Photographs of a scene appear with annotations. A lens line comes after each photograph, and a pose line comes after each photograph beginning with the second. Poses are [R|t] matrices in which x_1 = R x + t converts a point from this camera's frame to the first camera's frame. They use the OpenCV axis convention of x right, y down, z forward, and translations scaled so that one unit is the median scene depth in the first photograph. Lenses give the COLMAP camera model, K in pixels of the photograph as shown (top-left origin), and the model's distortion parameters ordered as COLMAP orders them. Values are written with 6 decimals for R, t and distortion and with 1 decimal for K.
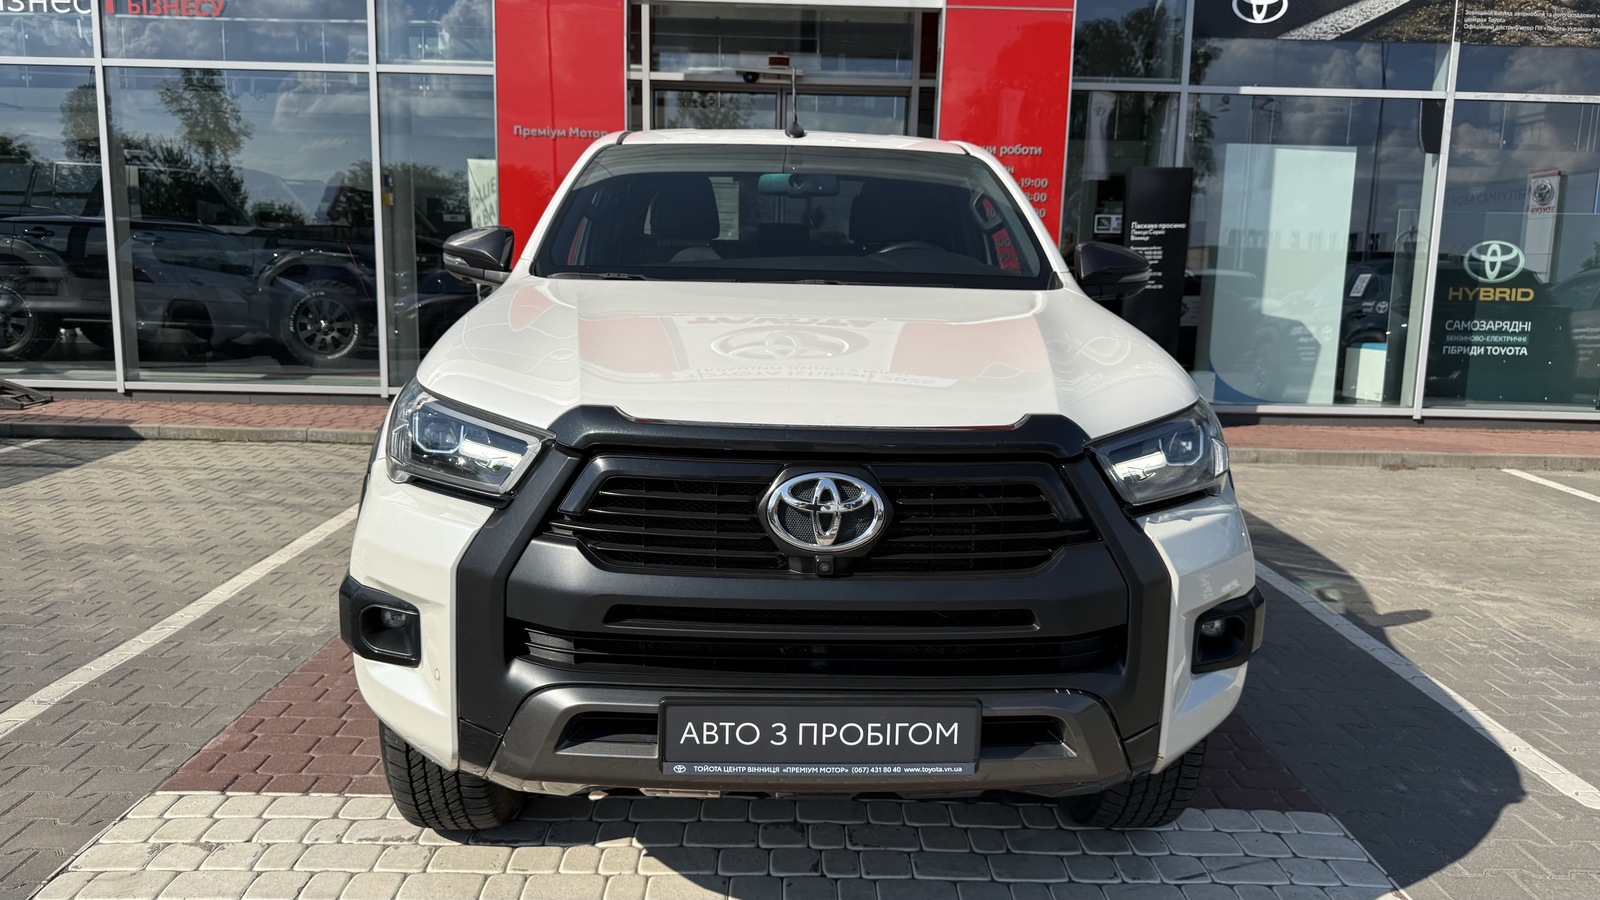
lens RADIAL K [[1130.4, 0, 799.2], [0, 1130.4, 447.2], [0, 0, 1]] dist [-0.002081, -0.003699]
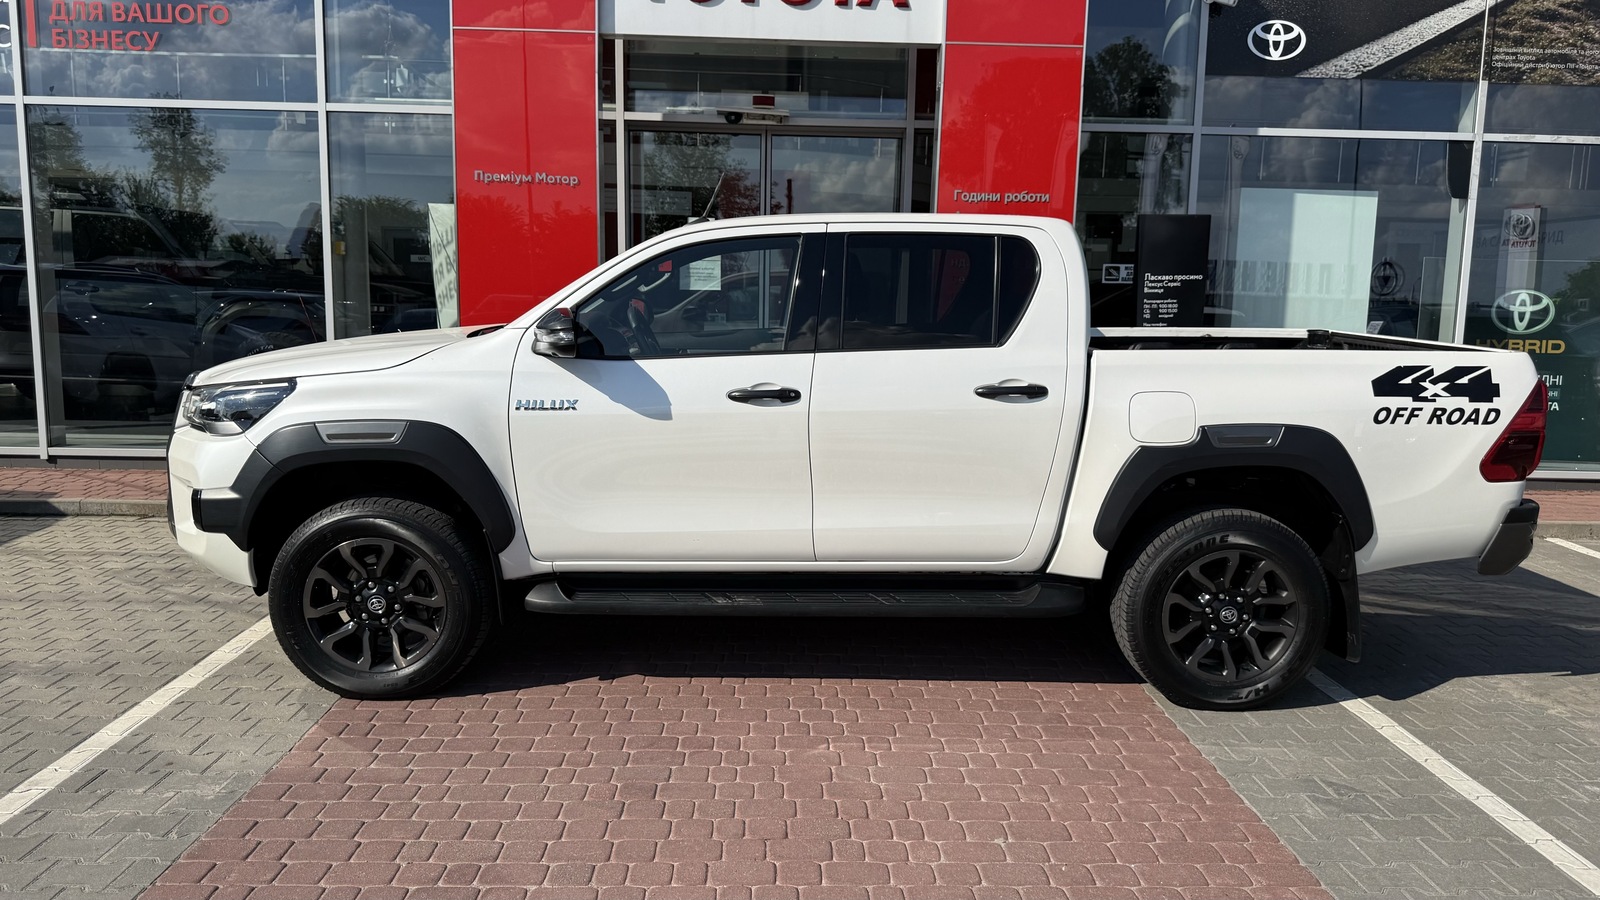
lens RADIAL K [[1128.0, 0, 800.2], [0, 1128.0, 454.8], [0, 0, 1]] dist [0.002380, -0.005545]
pose [[0.999784, -0.004939, 0.020176, -0.008314], [0.005347, 0.999782, -0.020182, -0.033255], [-0.020072, 0.020286, 0.999593, 0.083034]]
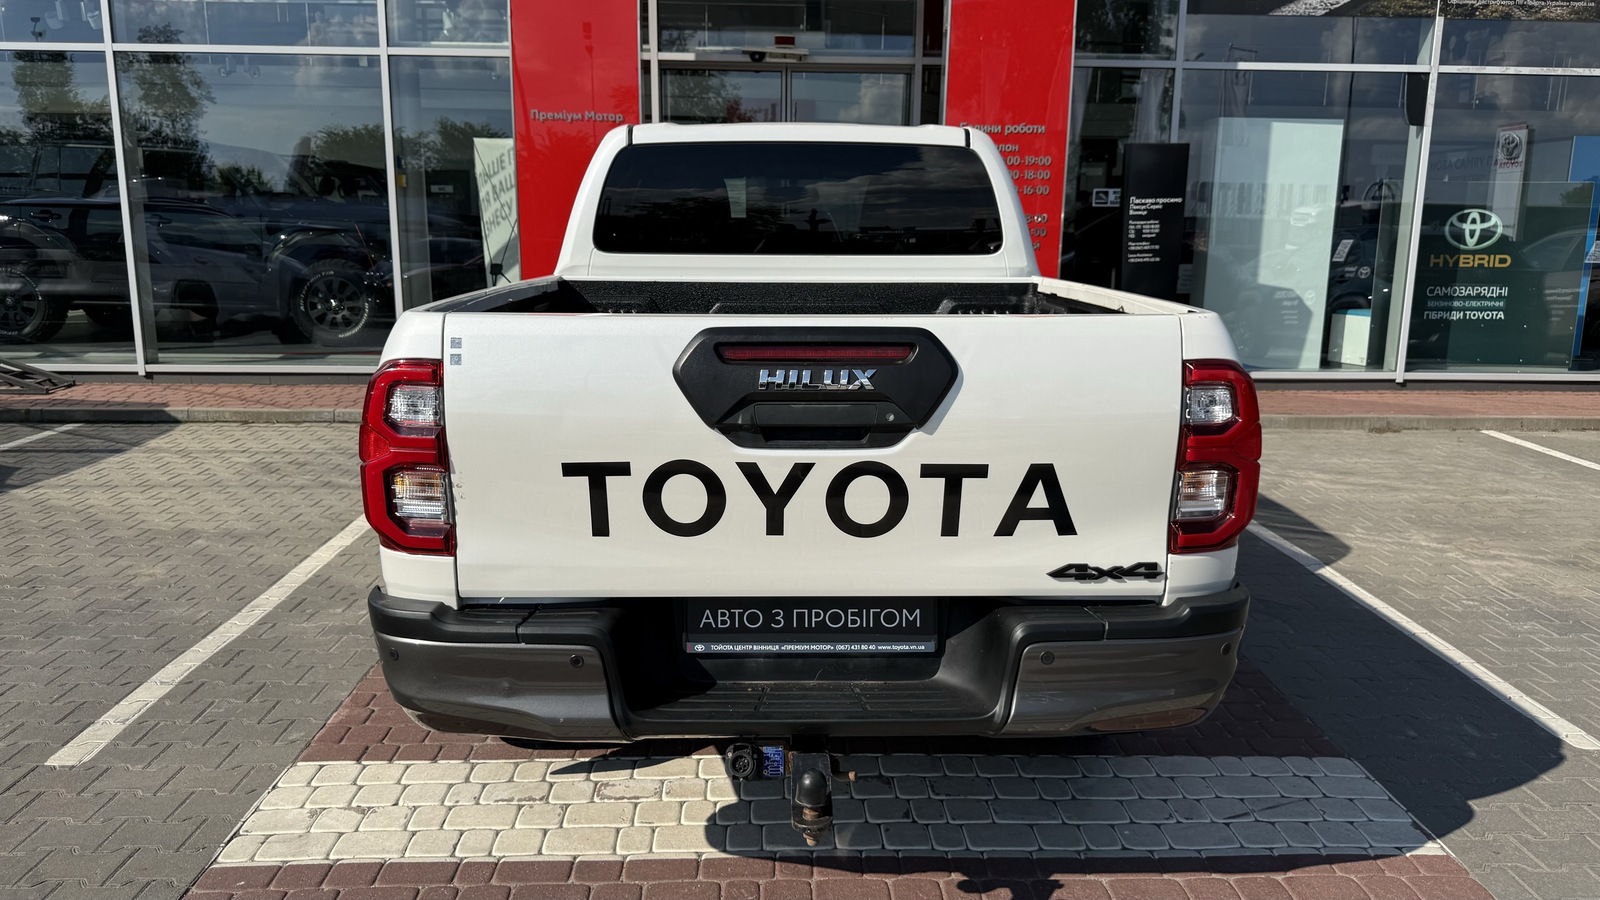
lens RADIAL K [[1129.2, 0, 798.2], [0, 1129.2, 453.9], [0, 0, 1]] dist [-0.003290, -0.000866]
pose [[0.999616, -0.016226, 0.022458, -0.036874], [0.015276, 0.999008, 0.041831, -0.012186], [-0.023115, -0.041472, 0.998872, -0.035056]]
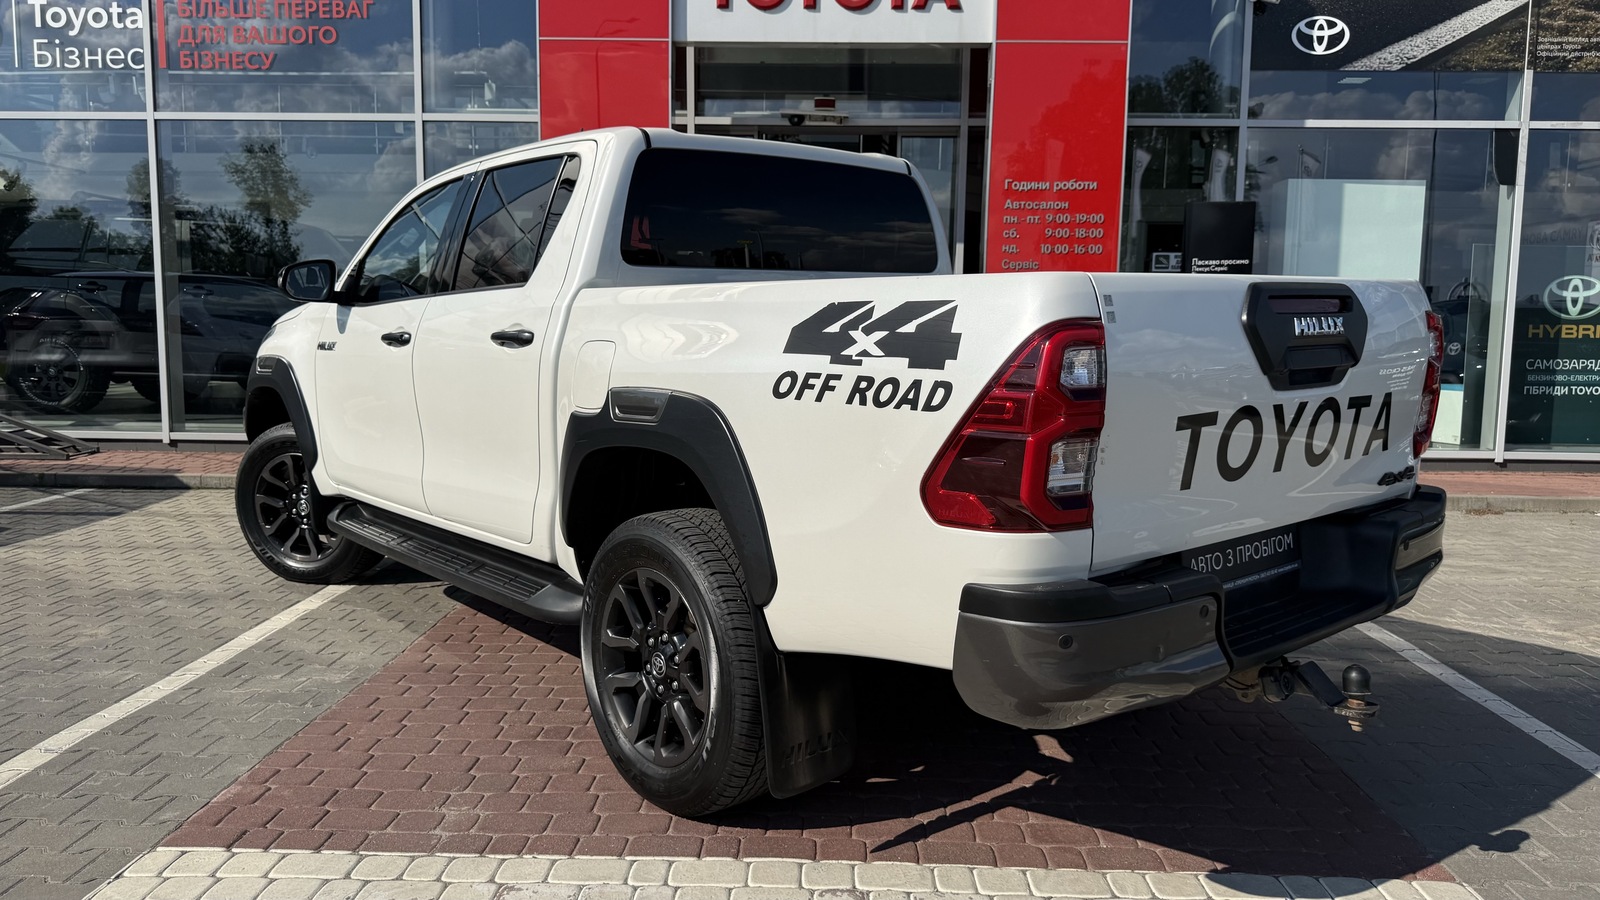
lens RADIAL K [[1129.2, 0, 798.2], [0, 1129.2, 453.9], [0, 0, 1]] dist [-0.003290, -0.000866]
pose [[0.999155, -0.006039, -0.040654, -0.003406], [0.004128, 0.998889, -0.046938, 0.011068], [0.040892, 0.046730, 0.998070, 0.032844]]
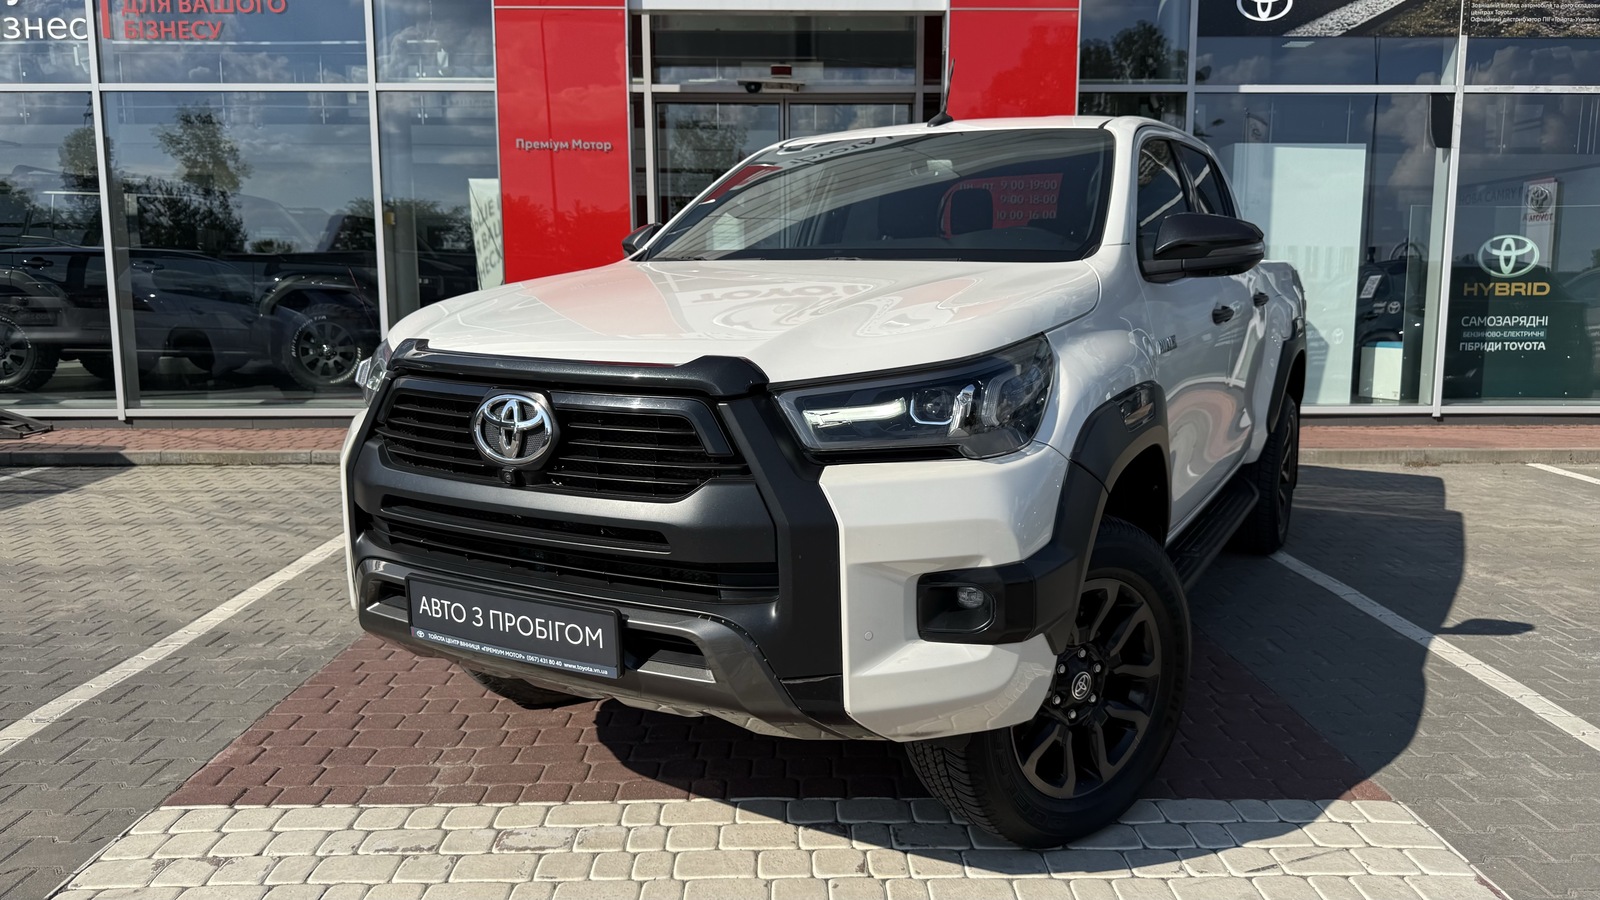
lens RADIAL K [[1129.9, 0, 800.0], [0, 1129.9, 450.0], [0, 0, 1]] dist [-0.002430, -0.002411]
pose [[0.999730, -0.023230, -0.000649, -0.009184], [0.023210, 0.999494, -0.021753, 0.014077], [0.001154, 0.021732, 0.999763, 0.017060]]
